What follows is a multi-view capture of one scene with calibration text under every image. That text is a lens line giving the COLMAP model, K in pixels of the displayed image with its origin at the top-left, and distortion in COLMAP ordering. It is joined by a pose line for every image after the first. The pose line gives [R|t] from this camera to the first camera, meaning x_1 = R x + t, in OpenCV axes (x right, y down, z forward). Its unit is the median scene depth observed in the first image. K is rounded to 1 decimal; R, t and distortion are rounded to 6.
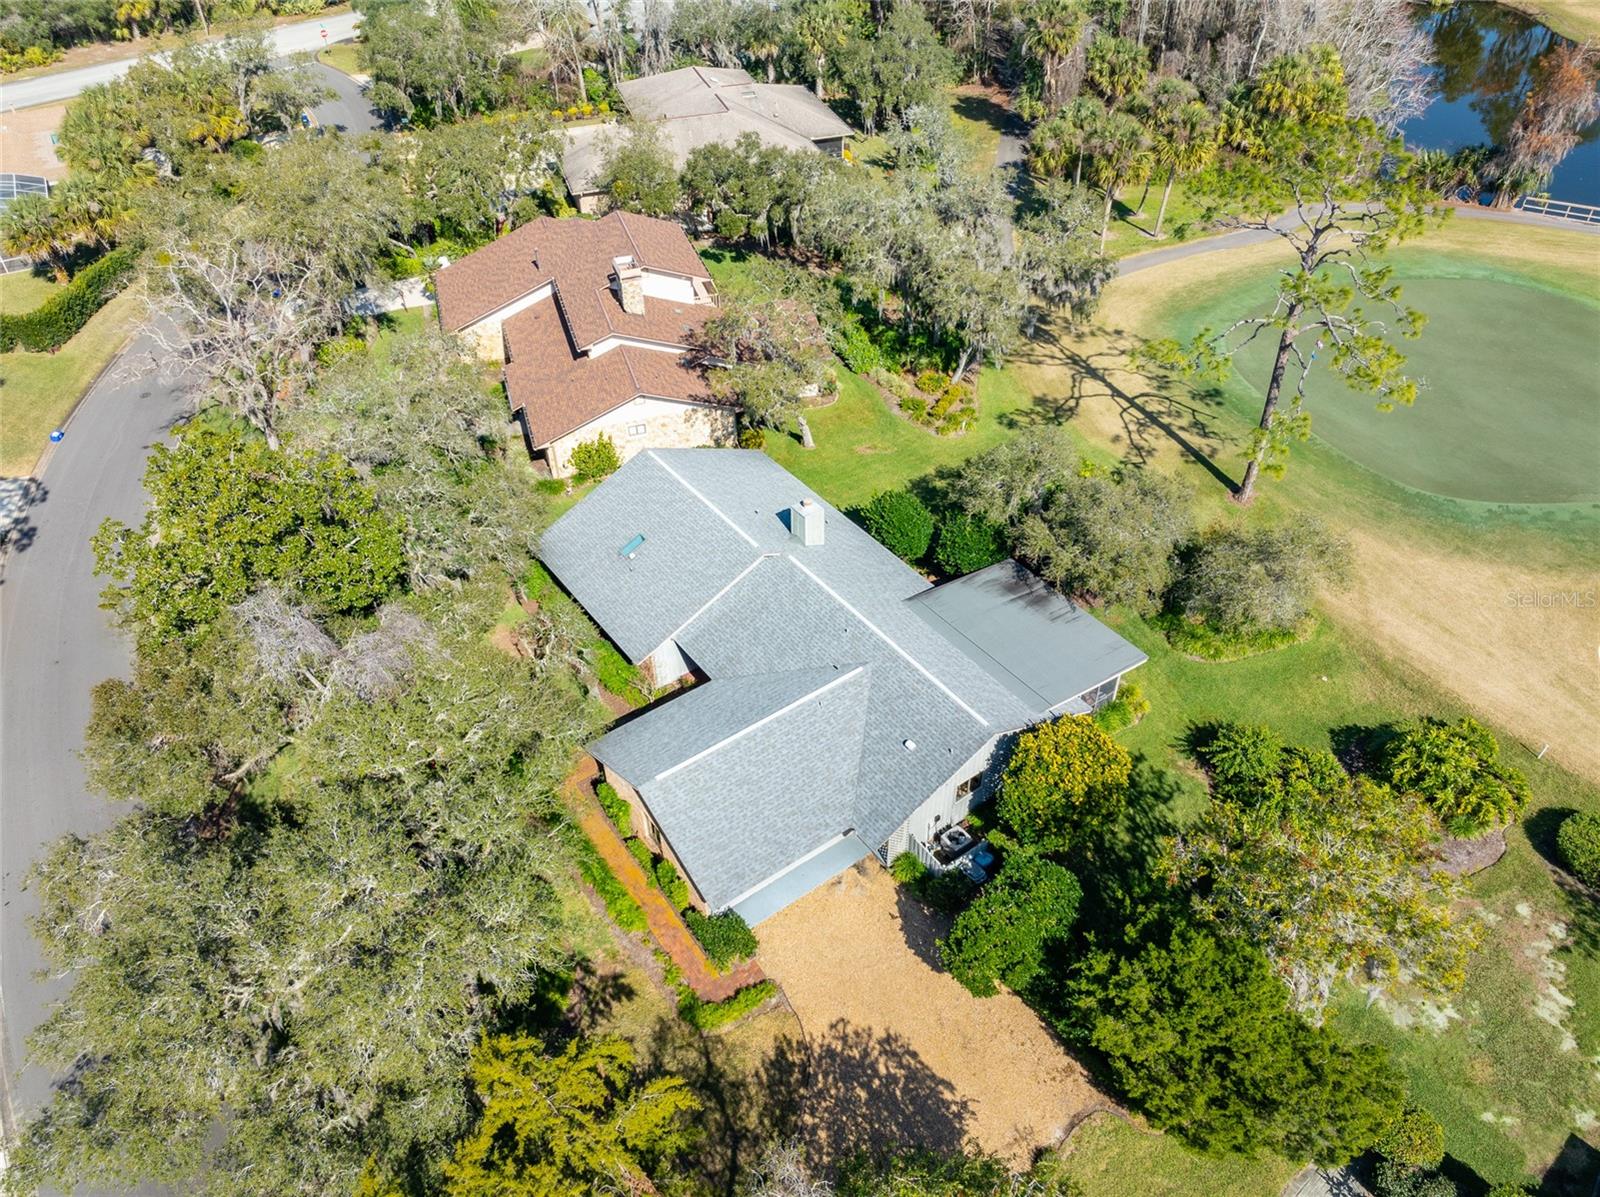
lens RADIAL K [[1137.7, 0, 816.5], [0, 1137.7, 599.3], [0, 0, 1]] dist [-0.019374, 0.011595]
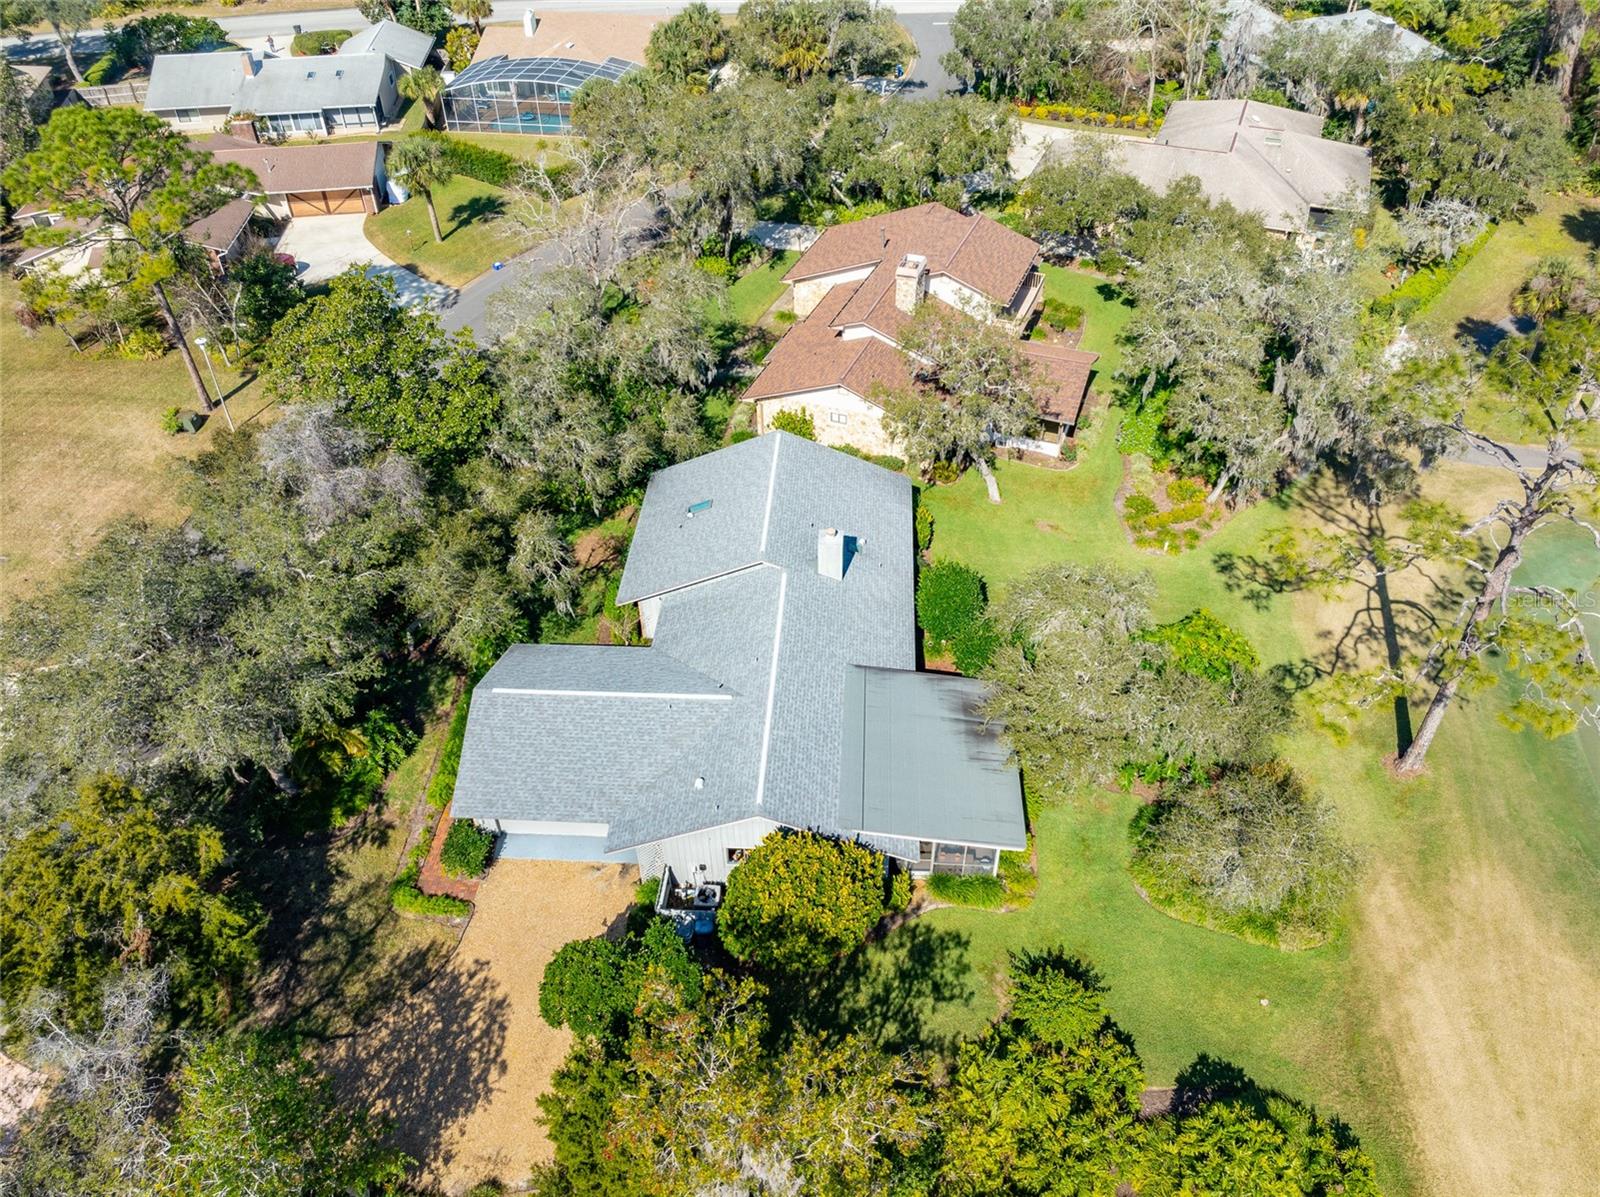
lens RADIAL K [[1155.5, 0, 812.2], [0, 1155.5, 595.3], [0, 0, 1]] dist [-0.046743, 0.045934]
pose [[0.771532, 0.414813, -0.482357, 0.365001], [-0.413011, 0.903285, 0.116185, -0.110872], [0.483901, 0.109579, 0.868235, 0.111841]]
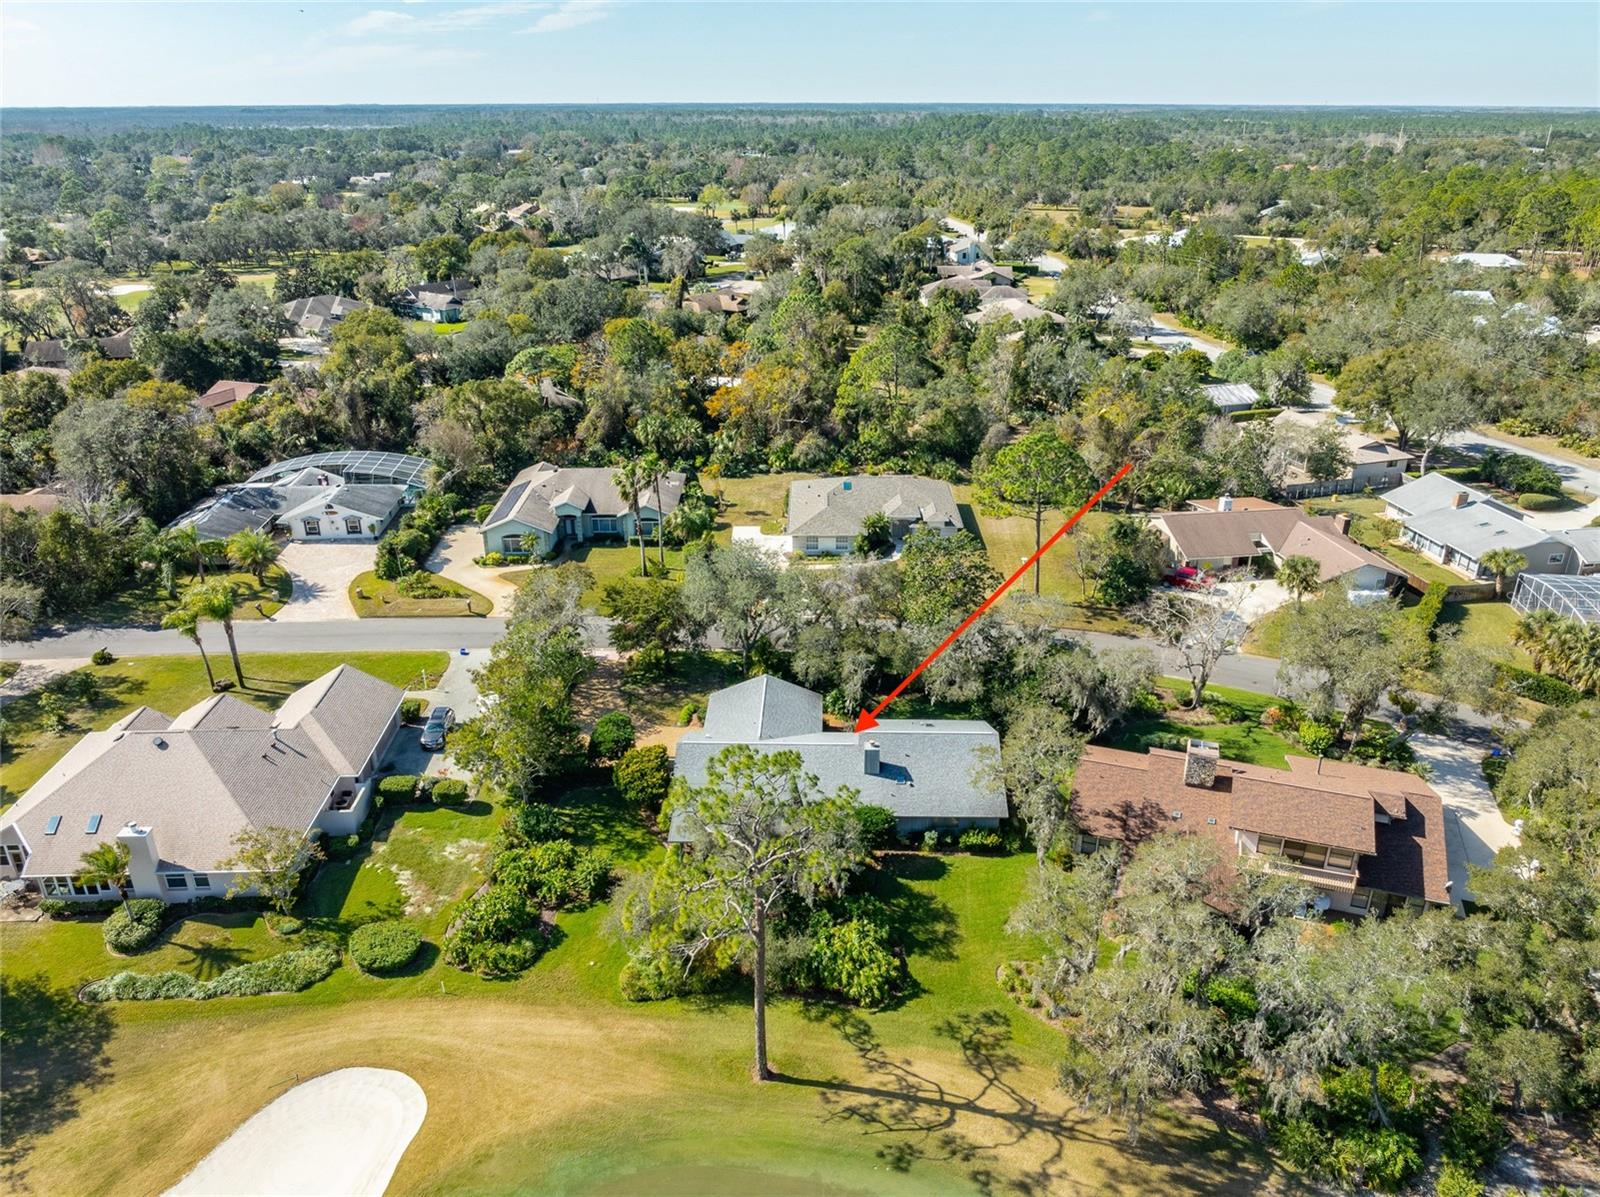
lens RADIAL K [[1148.8, 0, 803.6], [0, 1148.8, 600.0], [0, 0, 1]] dist [-0.018824, 0.003197]
pose [[-0.615688, 0.329464, -0.715809, 0.880571], [-0.509055, 0.527101, 0.680461, -0.956696], [0.601491, 0.783338, -0.156814, 0.795796]]
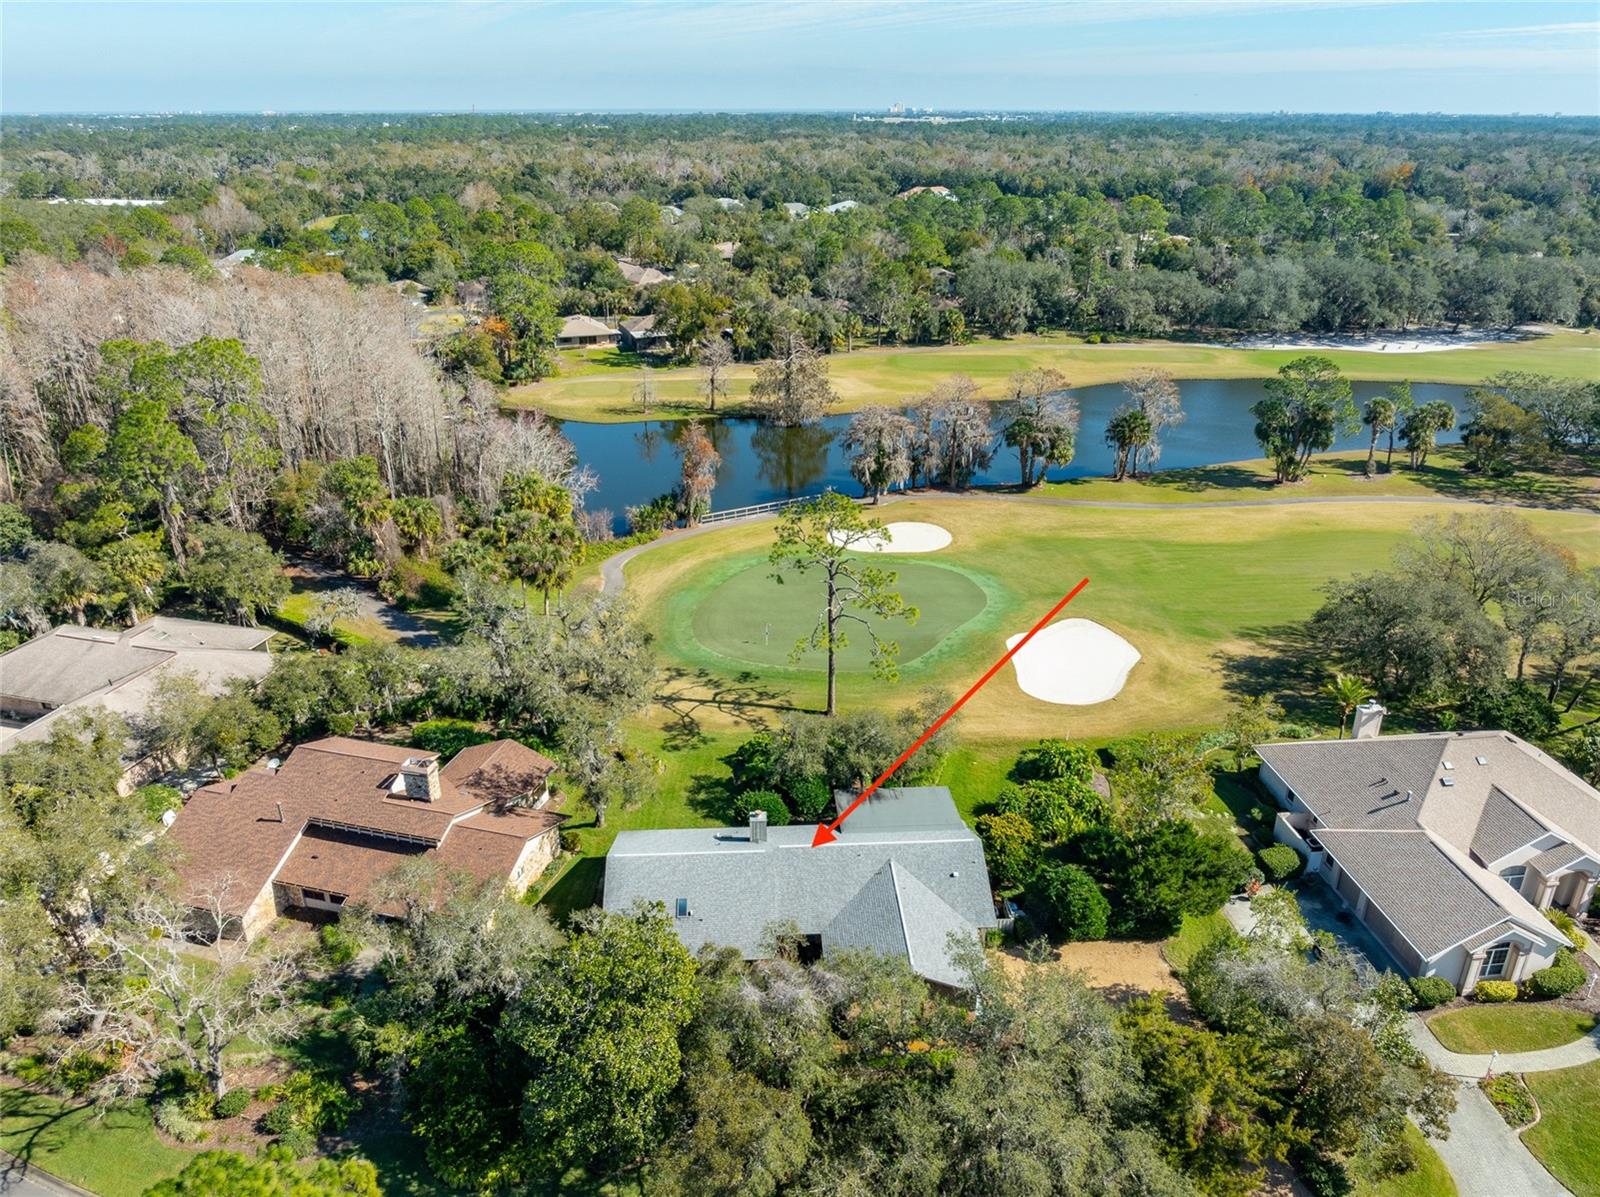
lens RADIAL K [[1148.8, 0, 803.6], [0, 1148.8, 600.0], [0, 0, 1]] dist [-0.018824, 0.003197]
pose [[0.549748, -0.322573, 0.770535, -0.787299], [0.541081, 0.840272, -0.034275, -0.178474], [-0.636403, 0.435764, 0.636476, -0.074139]]
